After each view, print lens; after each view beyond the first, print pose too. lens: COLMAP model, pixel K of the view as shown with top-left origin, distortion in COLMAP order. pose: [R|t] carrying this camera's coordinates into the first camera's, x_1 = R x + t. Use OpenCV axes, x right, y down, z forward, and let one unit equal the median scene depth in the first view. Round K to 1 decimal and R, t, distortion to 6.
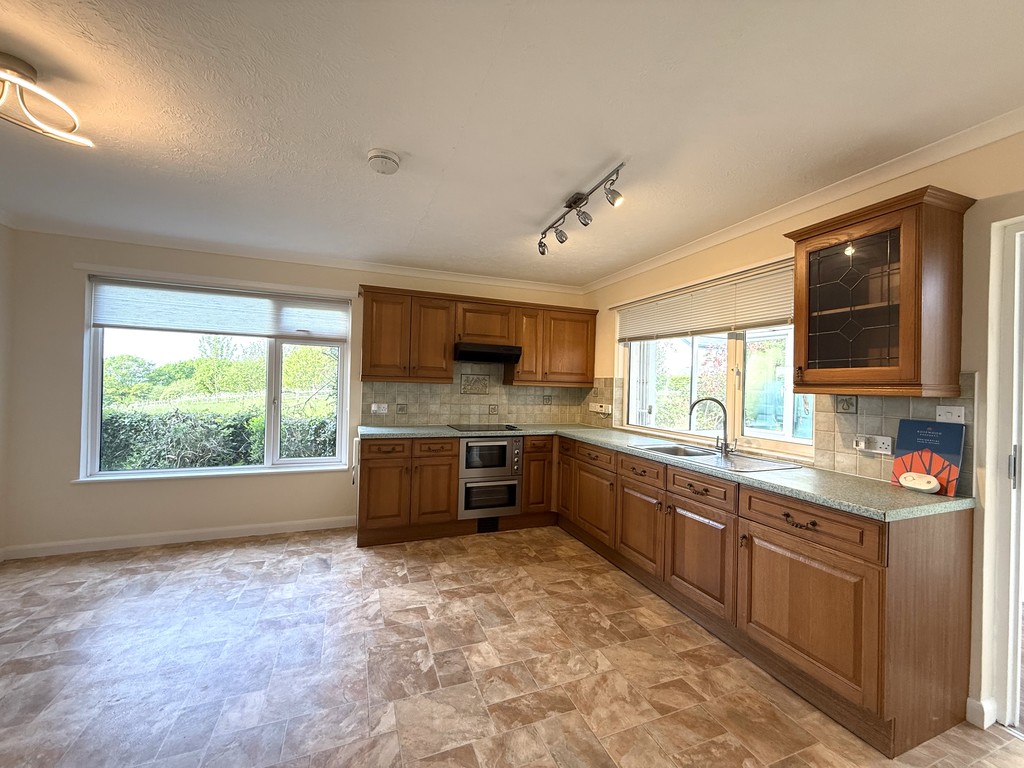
lens RADIAL K [[406.7, 0, 510.0], [0, 406.7, 383.7], [0, 0, 1]] dist [-0.000793, -0.000043]
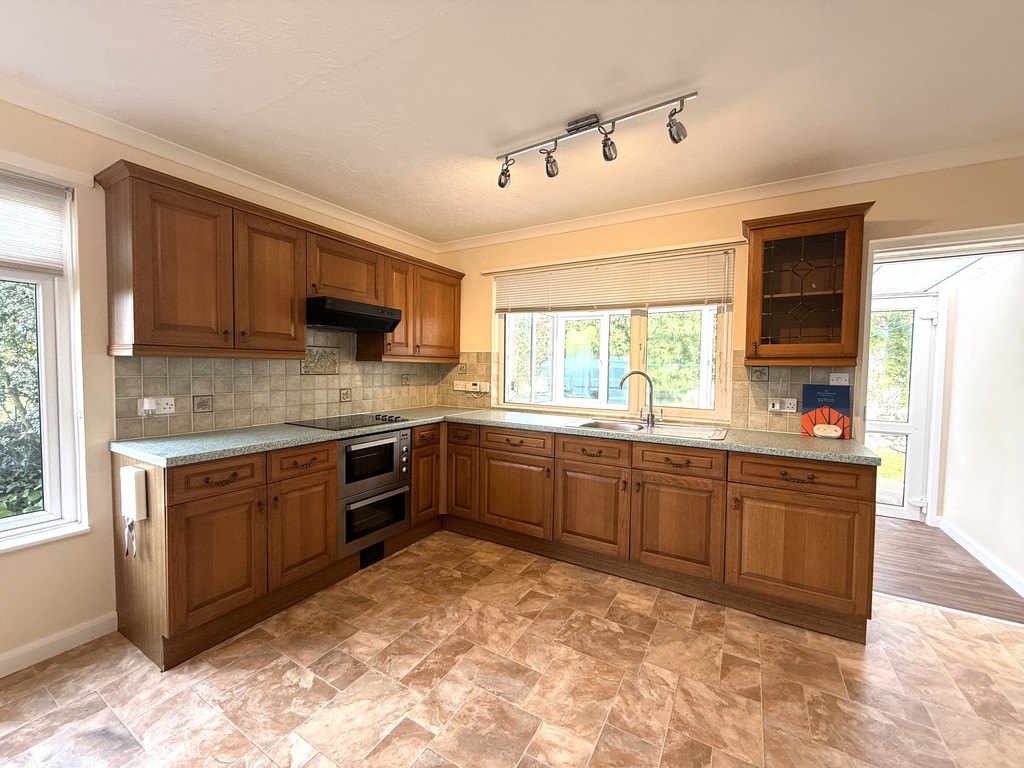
lens RADIAL K [[406.7, 0, 510.0], [0, 406.7, 383.8], [0, 0, 1]] dist [-0.000793, -0.000043]
pose [[0.787049, -0.042685, 0.615412, -0.349894], [0.006034, 0.998088, 0.061511, 0.000322], [-0.616861, -0.044699, 0.785802, 0.343995]]
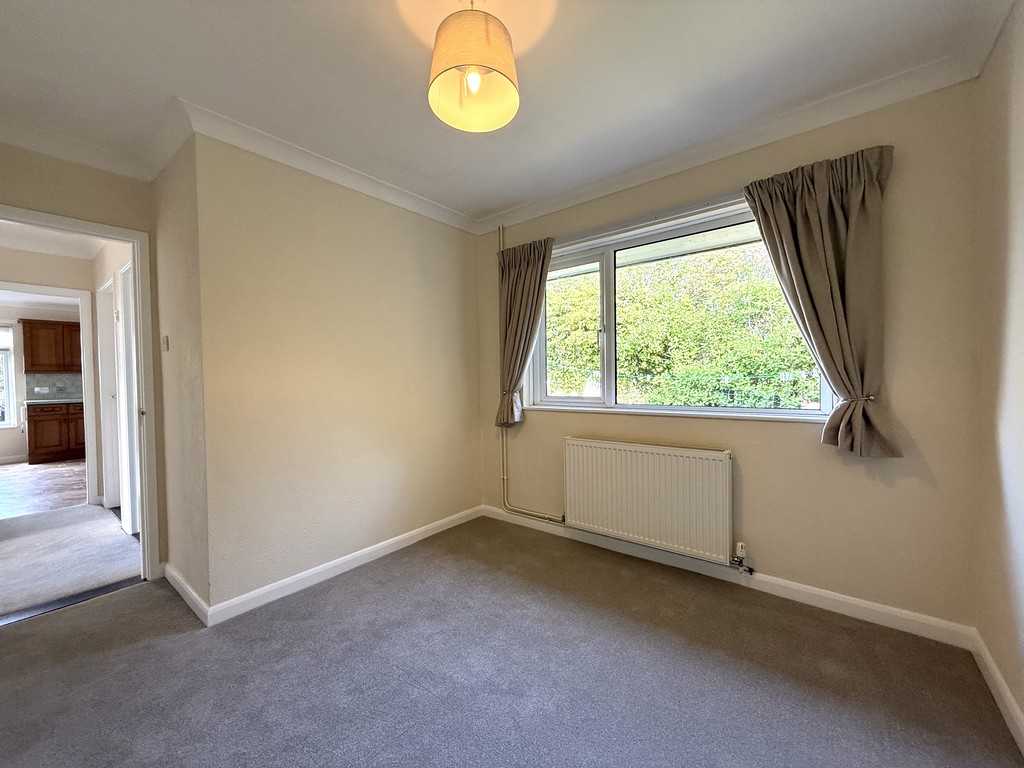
lens RADIAL K [[406.7, 0, 512.2], [0, 406.7, 378.1], [0, 0, 1]] dist [-0.000793, -0.000043]
pose [[0.863166, -0.055640, 0.501845, 0.629861], [0.046171, 0.998444, 0.031285, 0.060491], [-0.502805, -0.003834, 0.864391, -1.736742]]
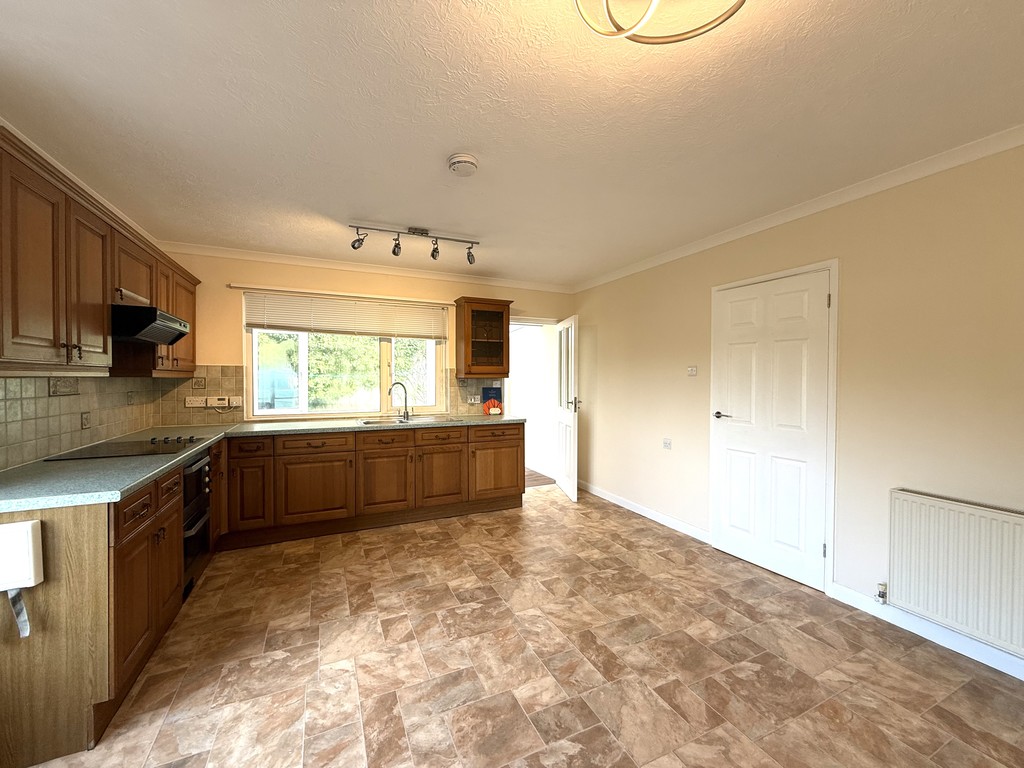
lens RADIAL K [[406.7, 0, 509.9], [0, 406.7, 384.3], [0, 0, 1]] dist [-0.000793, -0.000043]
pose [[-0.058271, -0.043530, 0.997351, -0.881059], [-0.006527, 0.999044, 0.043222, -0.022201], [-0.998279, -0.003991, -0.058499, 0.602133]]
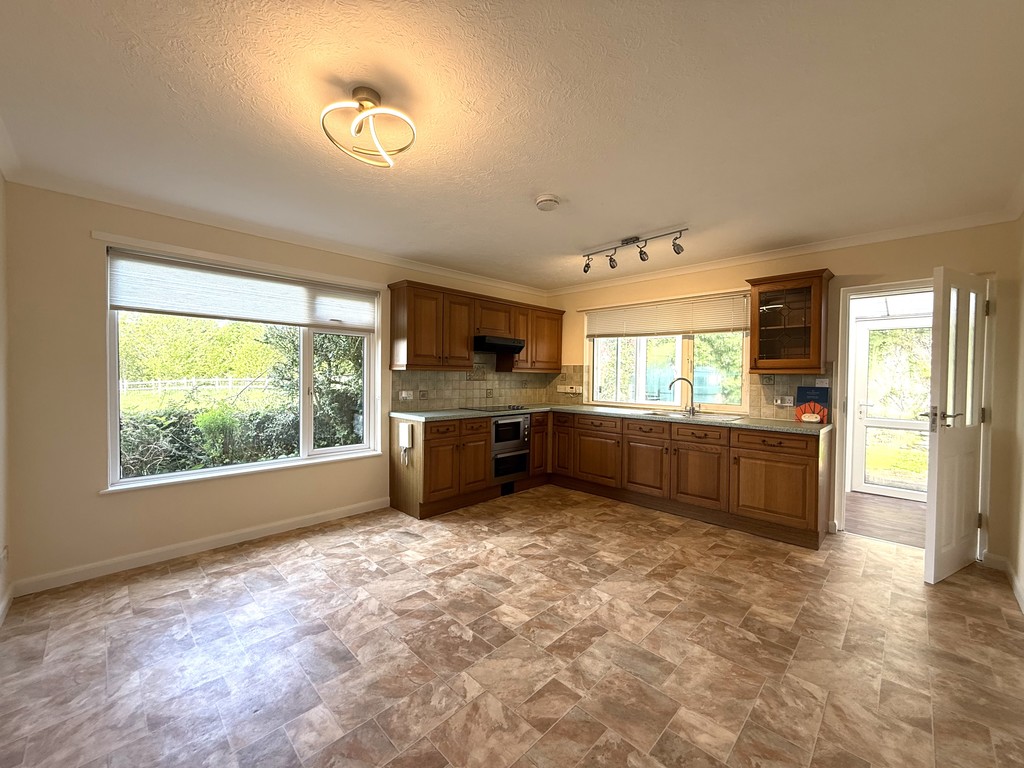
lens RADIAL K [[406.7, 0, 510.0], [0, 406.7, 383.7], [0, 0, 1]] dist [-0.000793, -0.000043]
pose [[0.915213, -0.024882, 0.402202, -0.620295], [0.012290, 0.999351, 0.033859, -0.003506], [-0.402784, -0.026045, 0.914925, -0.111119]]
